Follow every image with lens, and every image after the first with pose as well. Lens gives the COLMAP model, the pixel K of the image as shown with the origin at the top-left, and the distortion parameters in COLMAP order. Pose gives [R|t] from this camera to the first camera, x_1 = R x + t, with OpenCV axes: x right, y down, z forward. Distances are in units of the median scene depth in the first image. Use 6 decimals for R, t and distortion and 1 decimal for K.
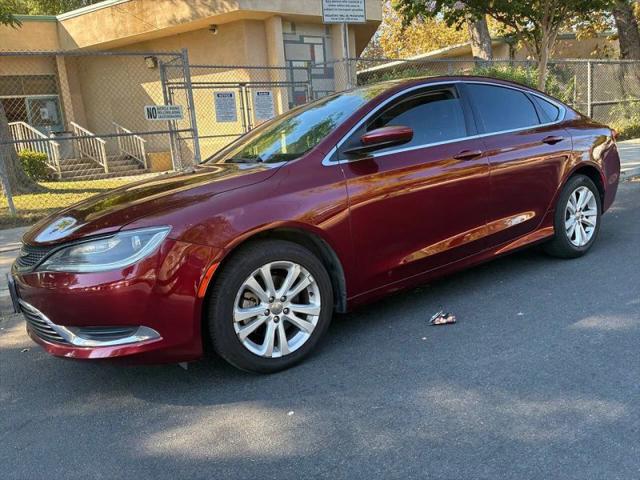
lens RADIAL K [[485.1, 0, 320.0], [0, 485.1, 240.0], [0, 0, 1]] dist [0.032089, -0.046298]
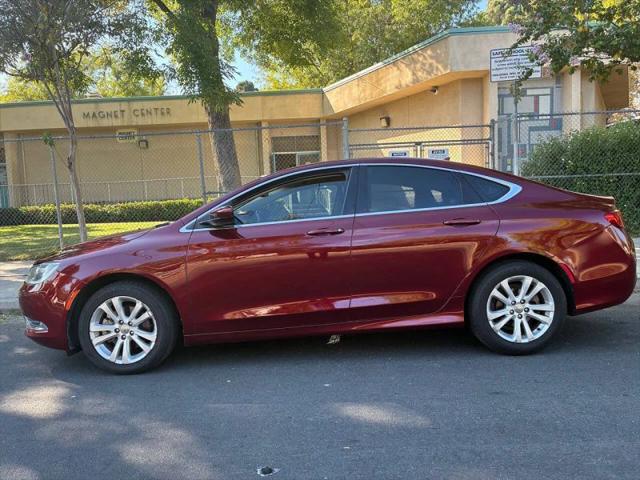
lens RADIAL K [[485.1, 0, 320.0], [0, 485.1, 240.0], [0, 0, 1]] dist [0.032089, -0.046298]
pose [[0.829272, 0.088221, -0.551838, 0.948440], [-0.137672, 0.989278, -0.048733, -0.105790], [0.541622, 0.116386, 0.832526, 0.077423]]
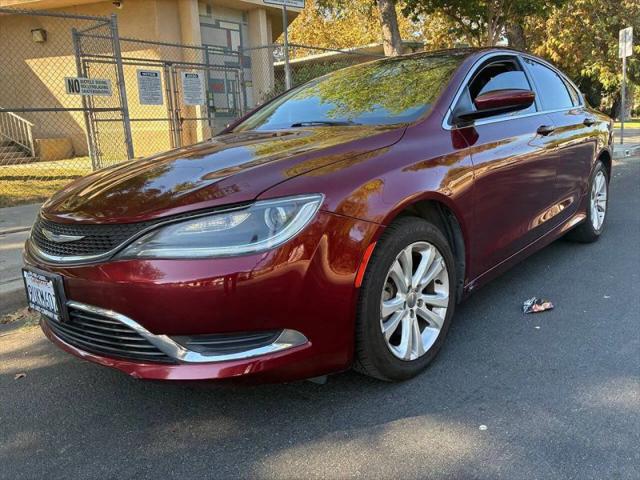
lens RADIAL K [[485.1, 0, 320.0], [0, 485.1, 240.0], [0, 0, 1]] dist [0.032089, -0.046298]
pose [[0.972137, -0.013345, 0.234033, -0.356013], [0.013130, 0.999911, 0.002473, 0.029511], [-0.234046, 0.000669, 0.972225, 0.197832]]
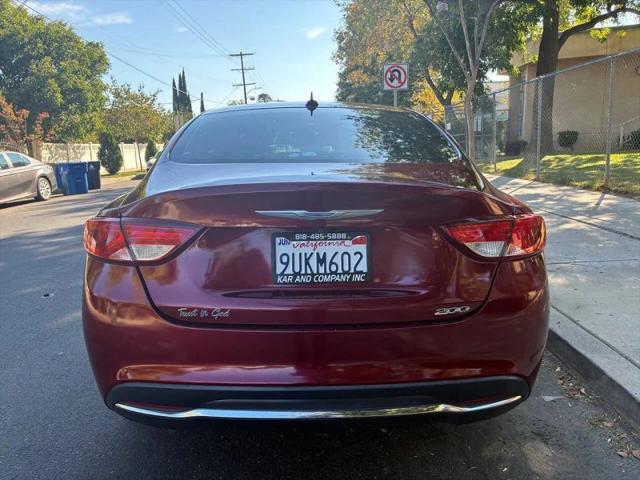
lens RADIAL K [[485.1, 0, 320.0], [0, 485.1, 240.0], [0, 0, 1]] dist [0.032089, -0.046298]
pose [[-0.529012, 0.253923, -0.809734, 1.220255], [-0.106406, 0.926805, 0.360152, -0.552585], [0.841917, 0.276686, -0.463272, 1.982251]]
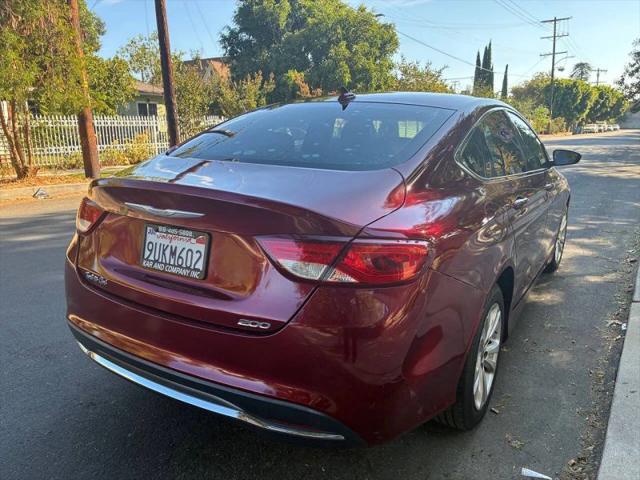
lens RADIAL K [[485.1, 0, 320.0], [0, 485.1, 240.0], [0, 0, 1]] dist [0.032089, -0.046298]
pose [[-0.913062, 0.174392, -0.368652, 0.844540], [-0.005914, 0.898201, 0.439545, -0.618114], [0.407777, 0.403512, -0.819082, 2.300535]]
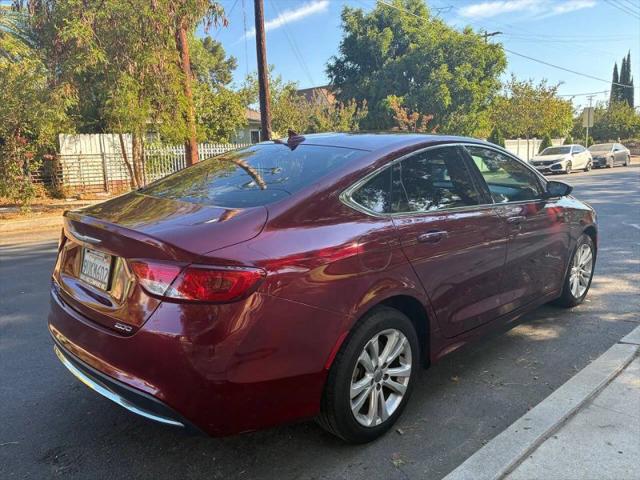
lens RADIAL K [[485.1, 0, 320.0], [0, 485.1, 240.0], [0, 0, 1]] dist [0.032089, -0.046298]
pose [[-0.980897, 0.130498, -0.144261, 0.545619], [0.063989, 0.916782, 0.394229, -0.665986], [0.183702, 0.377467, -0.907619, 2.496822]]
